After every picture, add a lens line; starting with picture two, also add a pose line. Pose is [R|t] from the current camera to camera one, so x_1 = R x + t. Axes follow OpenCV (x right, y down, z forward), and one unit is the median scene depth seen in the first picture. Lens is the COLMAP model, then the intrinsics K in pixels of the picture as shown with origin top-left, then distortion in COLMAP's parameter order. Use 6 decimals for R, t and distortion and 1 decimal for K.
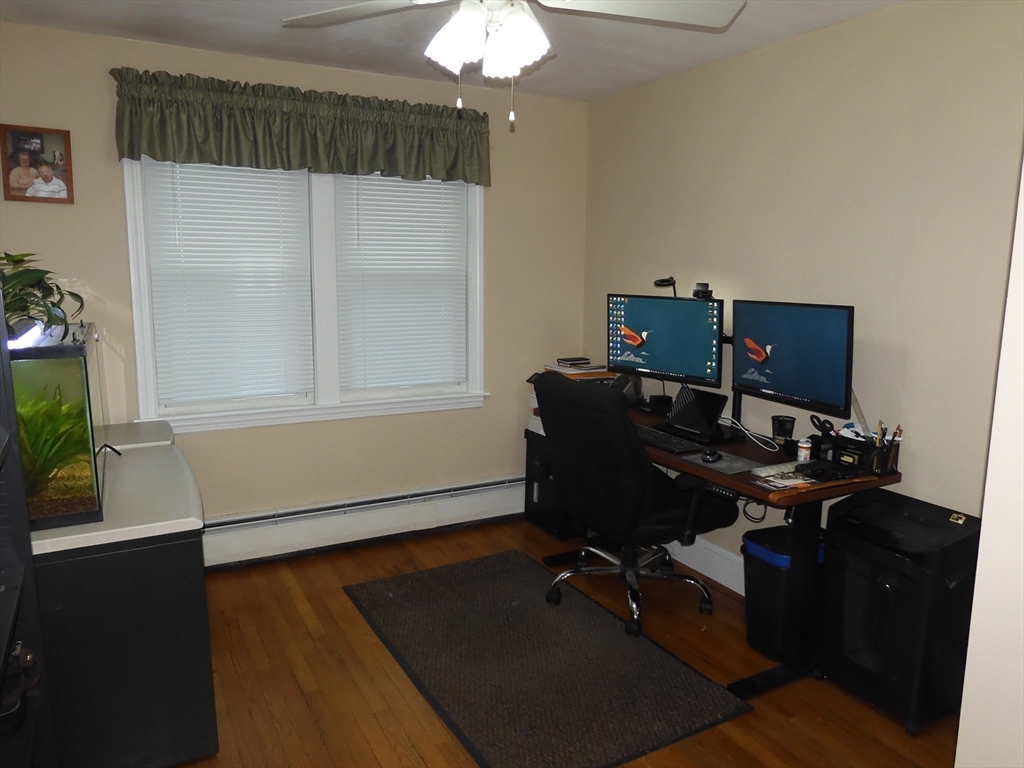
lens RADIAL K [[736.6, 0, 517.8], [0, 736.6, 383.7], [0, 0, 1]] dist [-0.002188, 0.000282]
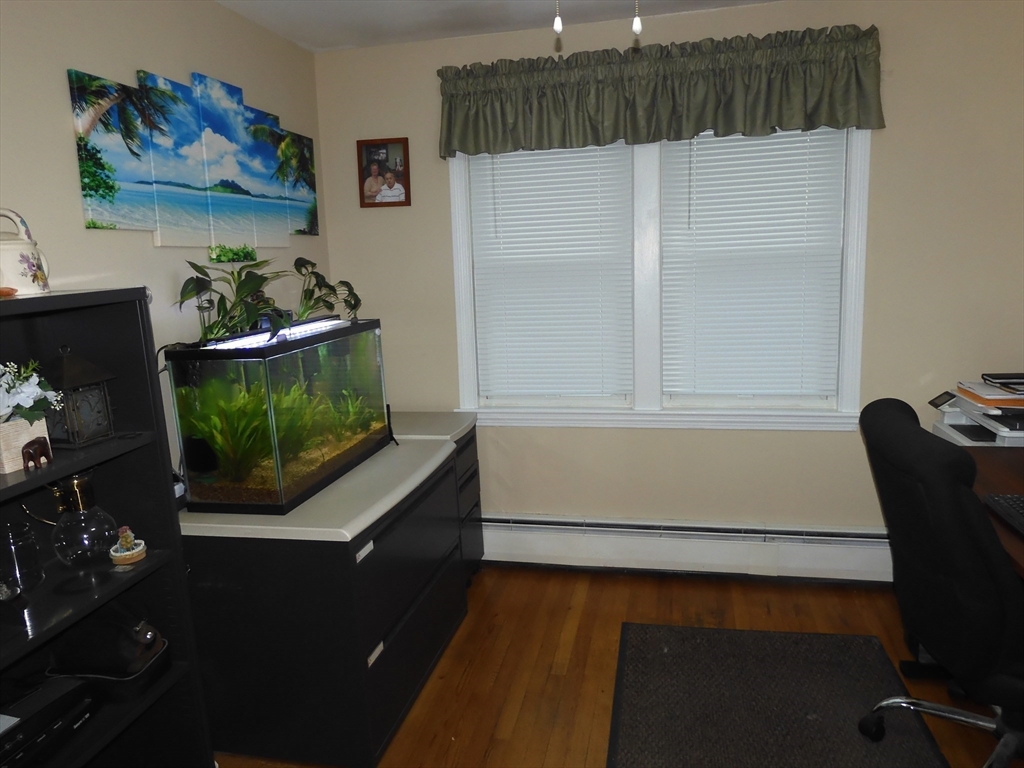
lens RADIAL K [[736.6, 0, 508.8], [0, 736.6, 384.5], [0, 0, 1]] dist [-0.002188, 0.000282]
pose [[0.747634, 0.076741, -0.659663, 0.204733], [-0.054678, 0.997042, 0.054020, -0.042434], [0.661857, -0.004318, 0.749618, 0.247245]]
